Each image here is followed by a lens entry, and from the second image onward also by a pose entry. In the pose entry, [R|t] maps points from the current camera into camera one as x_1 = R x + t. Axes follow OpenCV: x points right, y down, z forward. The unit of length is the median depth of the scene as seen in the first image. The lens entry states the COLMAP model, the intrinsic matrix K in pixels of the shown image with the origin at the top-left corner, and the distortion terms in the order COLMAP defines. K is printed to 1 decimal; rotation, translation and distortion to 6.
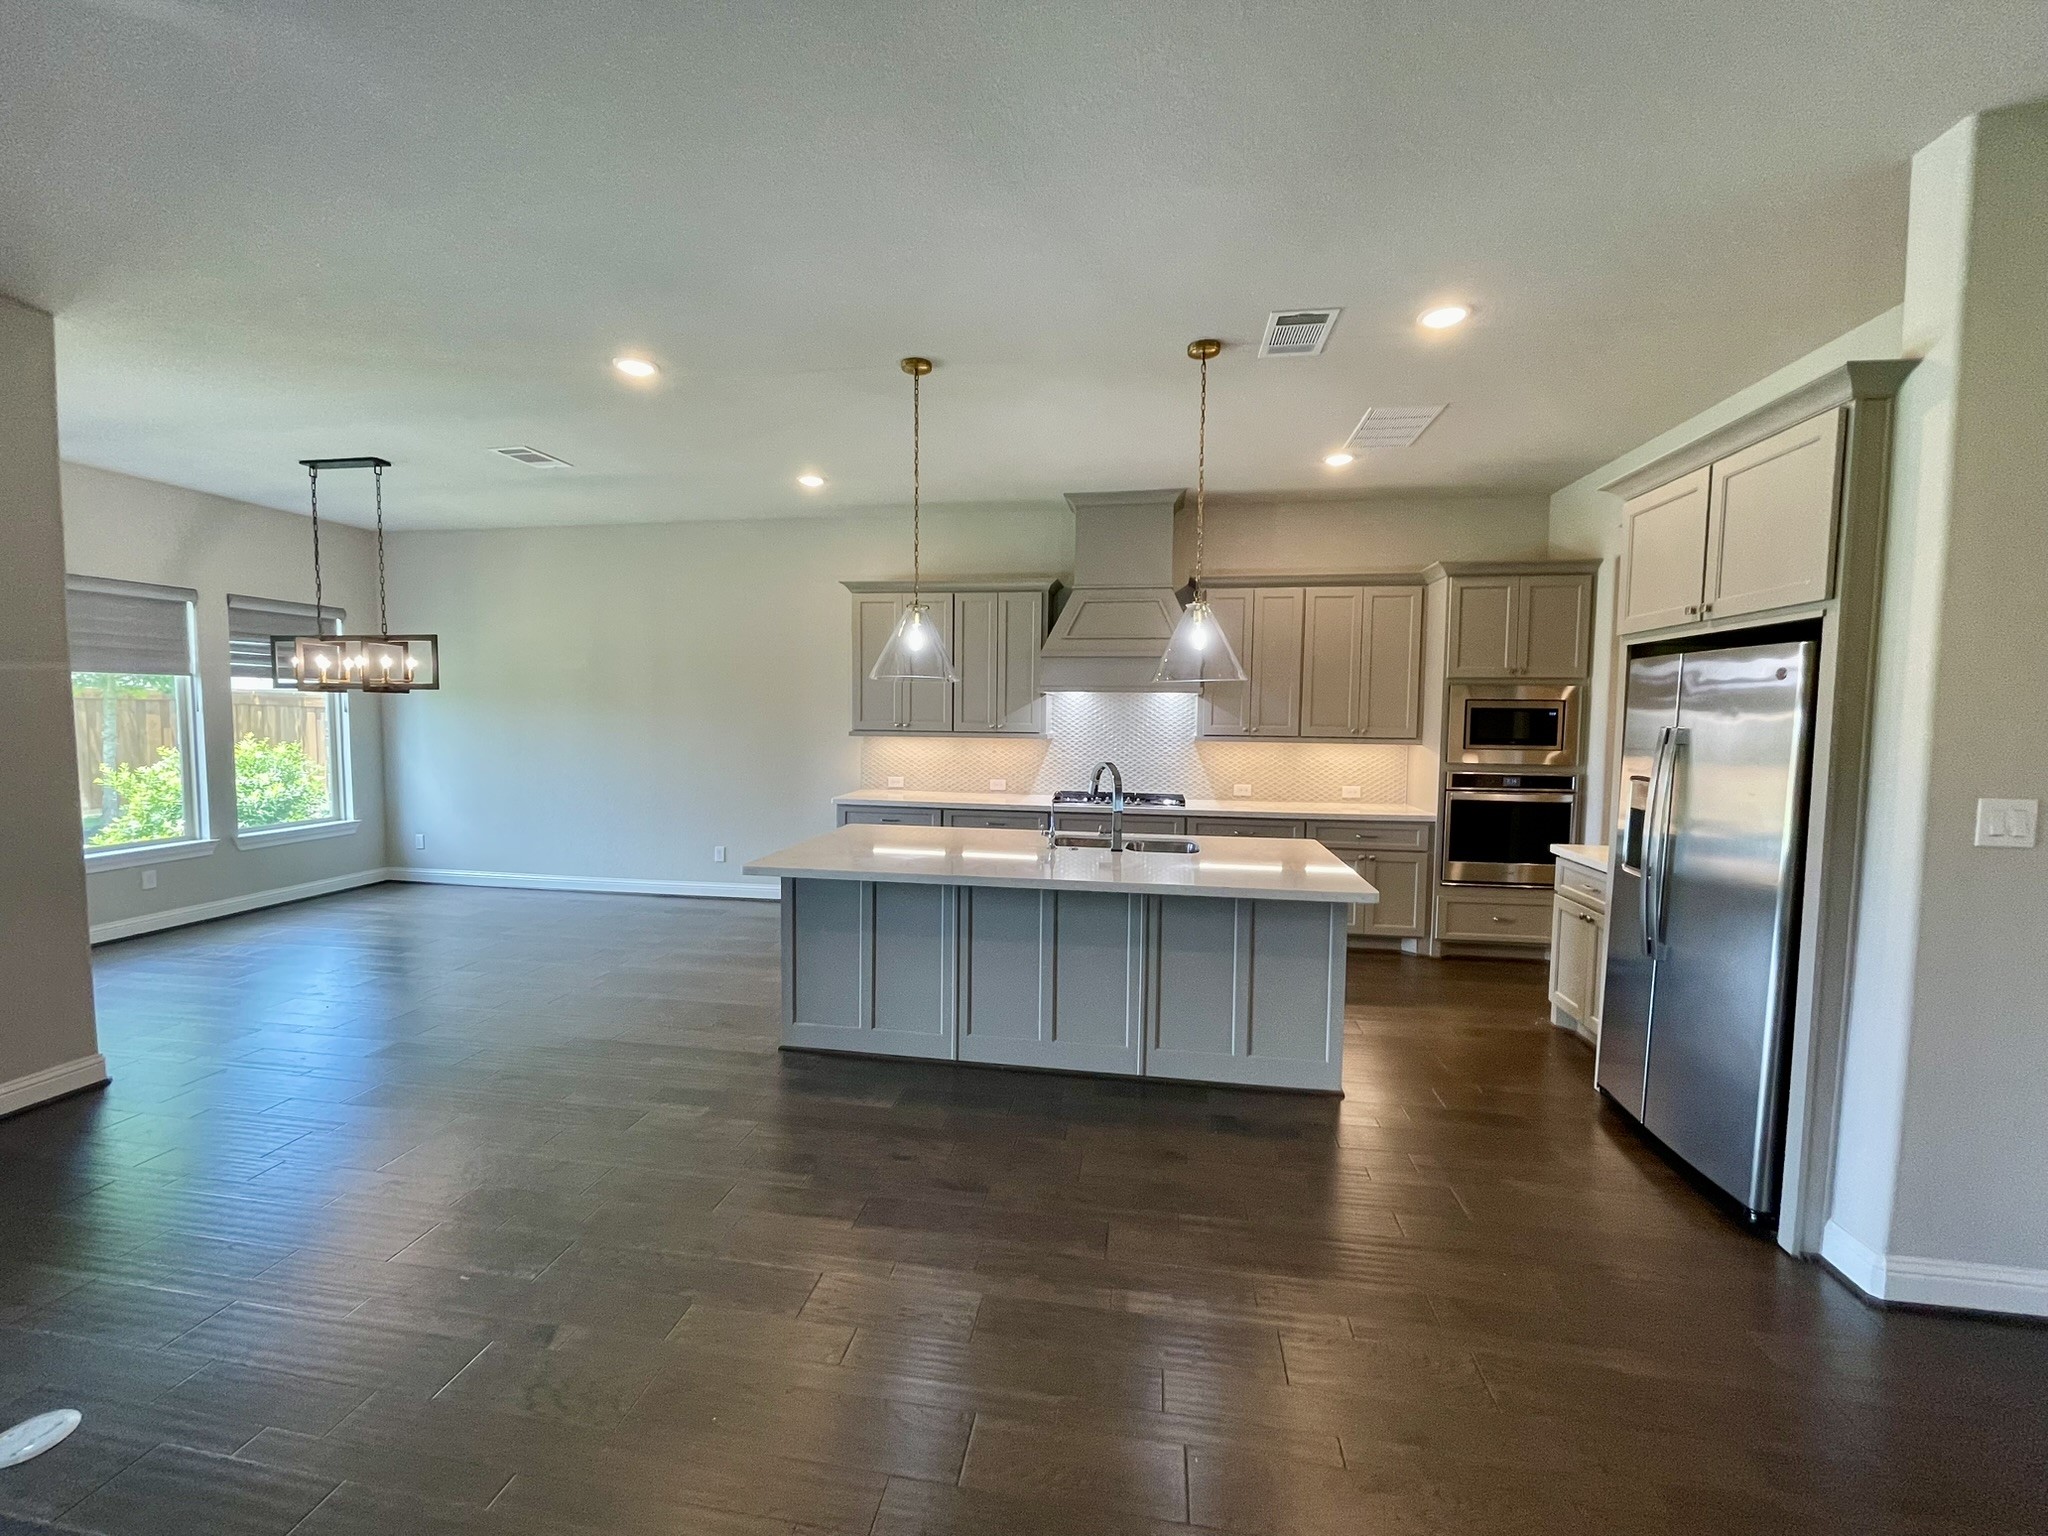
lens RADIAL K [[828.7, 0, 1016.5], [0, 828.7, 762.4], [0, 0, 1]] dist [0.000733, 0.000635]
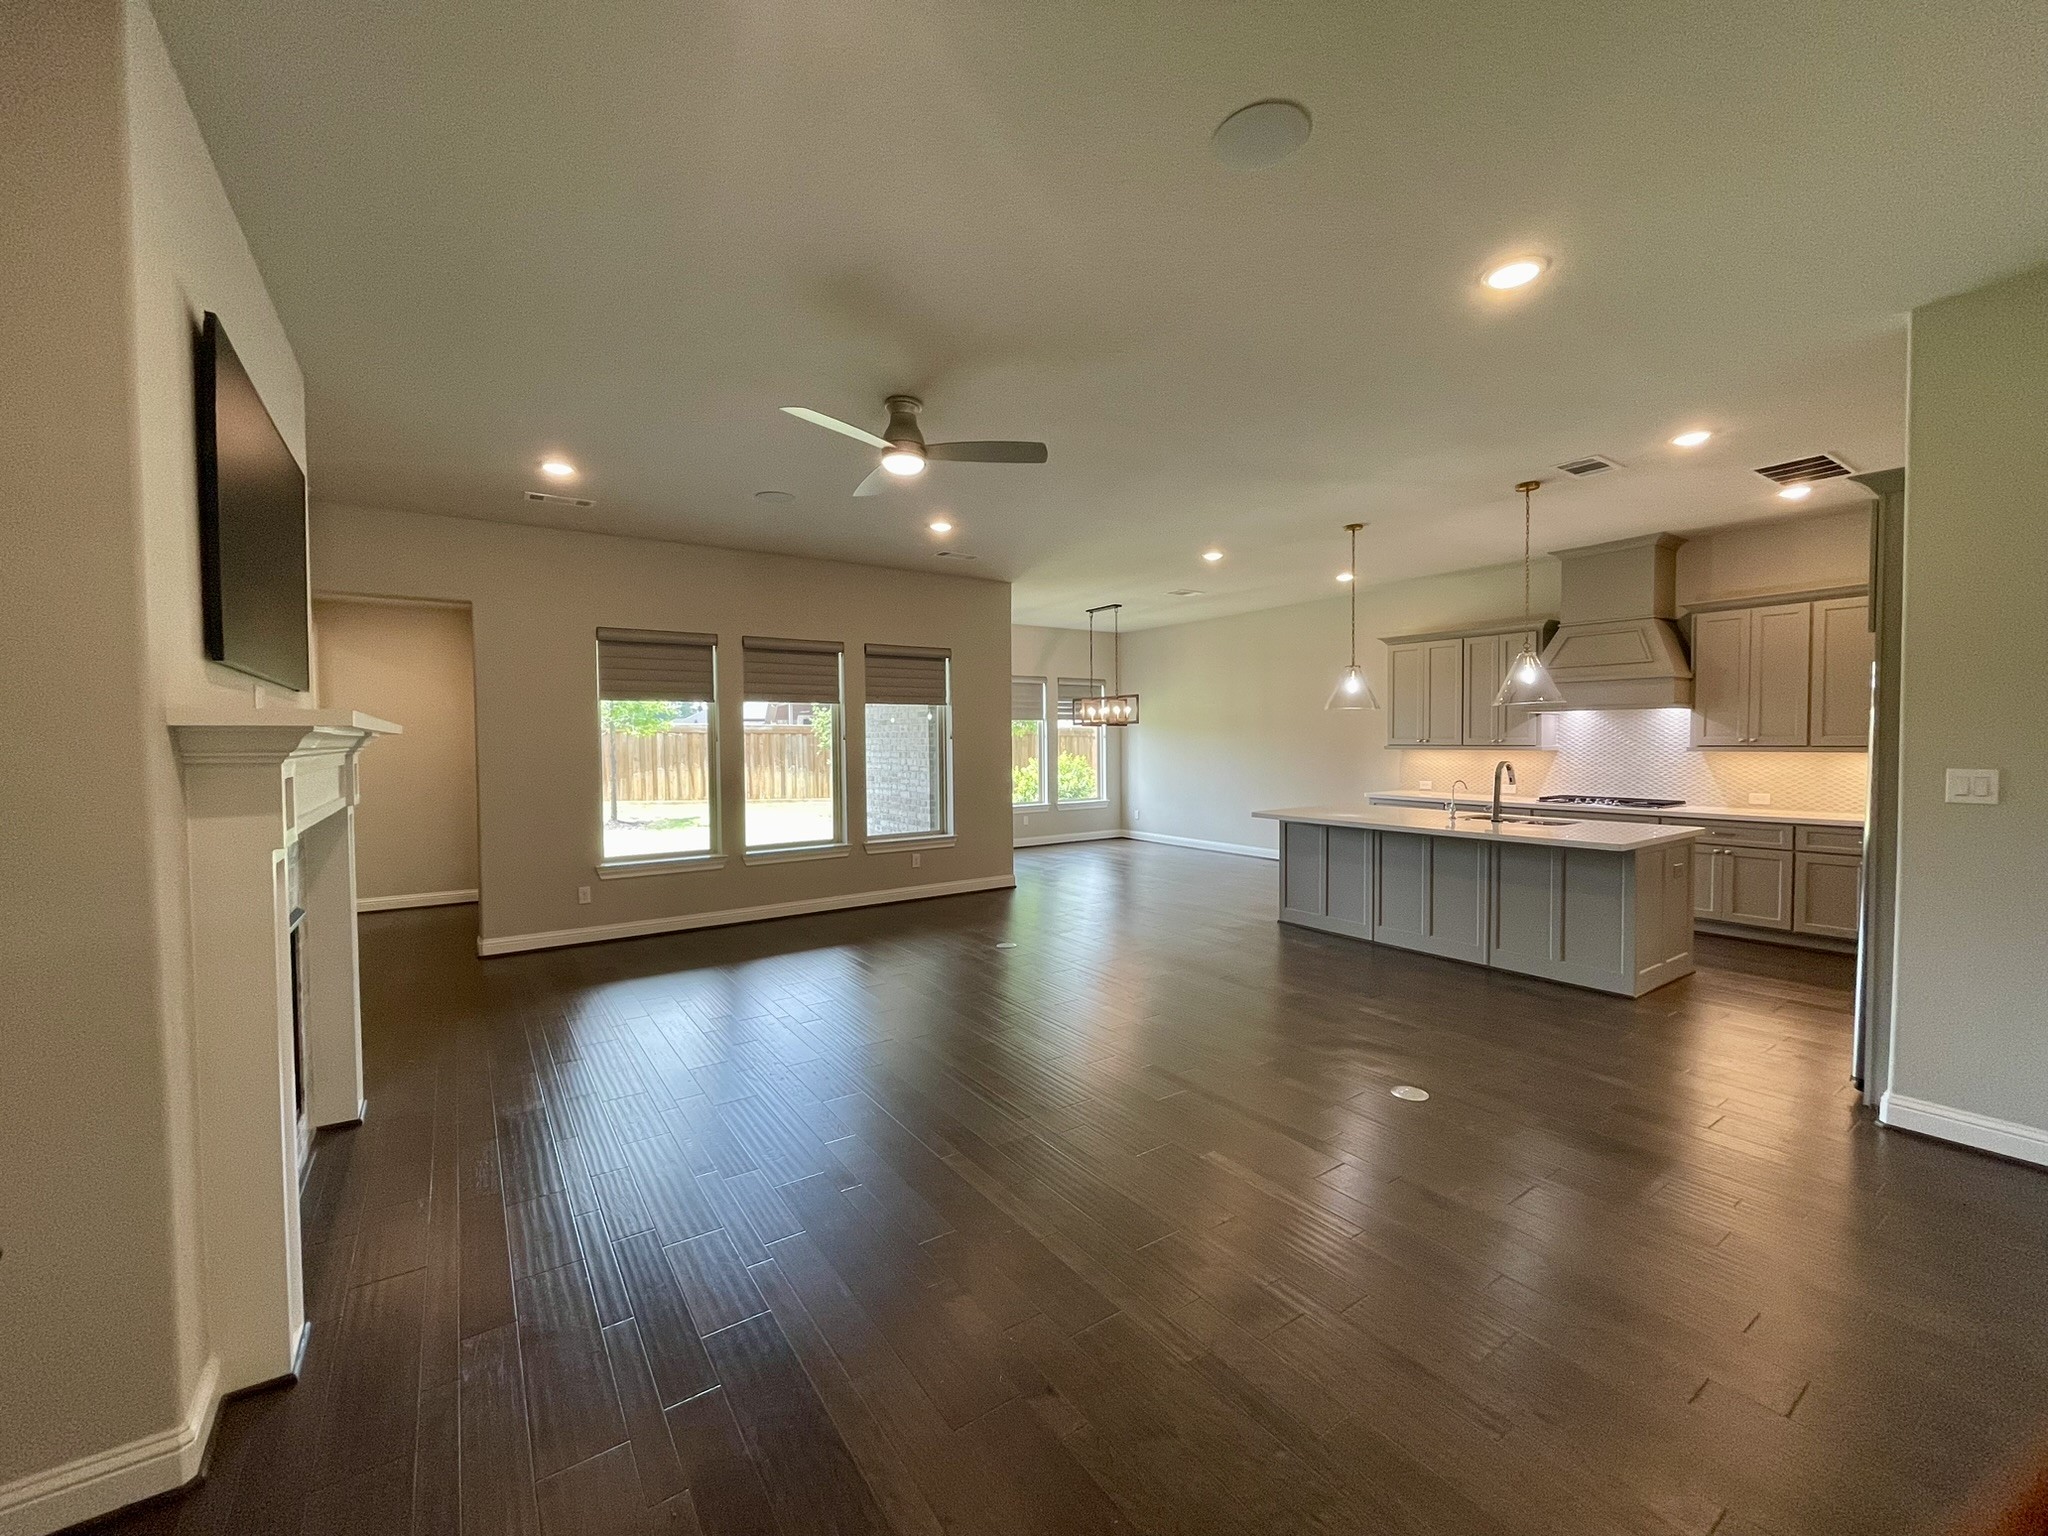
lens RADIAL K [[828.7, 0, 1015.7], [0, 828.7, 766.9], [0, 0, 1]] dist [0.000733, 0.000635]
pose [[0.690446, 0.010139, -0.723313, 0.395090], [-0.031550, 0.999372, -0.016108, 0.041190], [0.722696, 0.033942, 0.690332, -0.412590]]
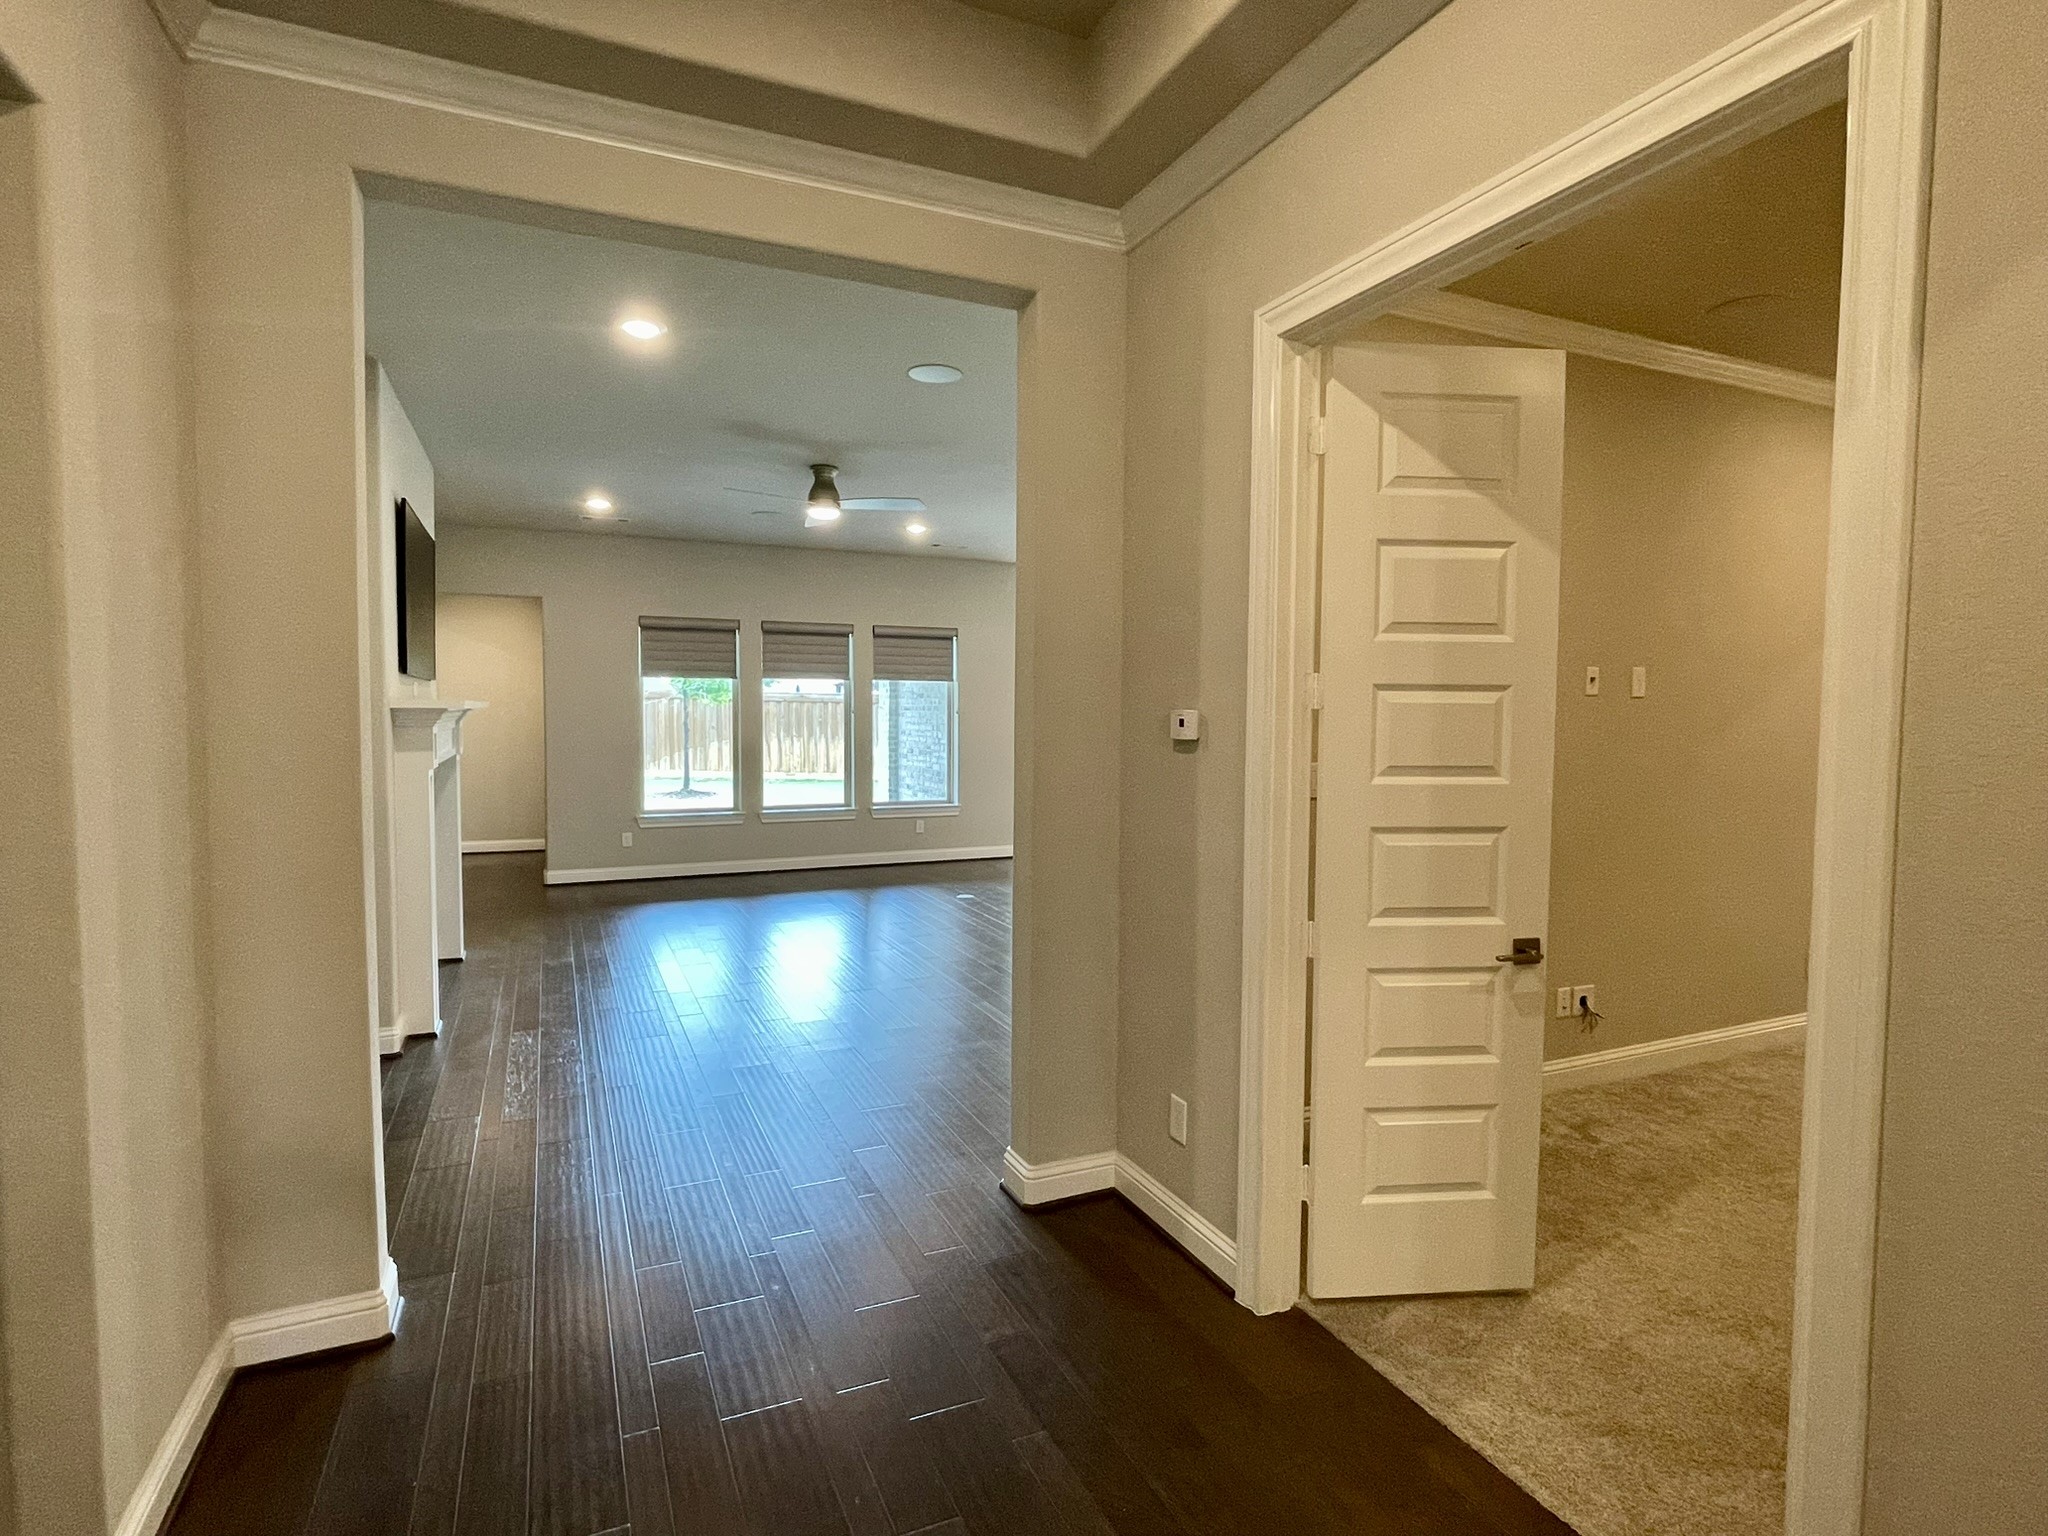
lens RADIAL K [[1046.7, 0, 1034.4], [0, 1046.7, 770.9], [0, 0, 1]] dist [-0.001840, 0.000324]
pose [[0.566155, 0.043814, -0.823134, 0.723813], [-0.054253, 0.998402, 0.015828, 0.040272], [0.822512, 0.035696, 0.567627, -0.450920]]
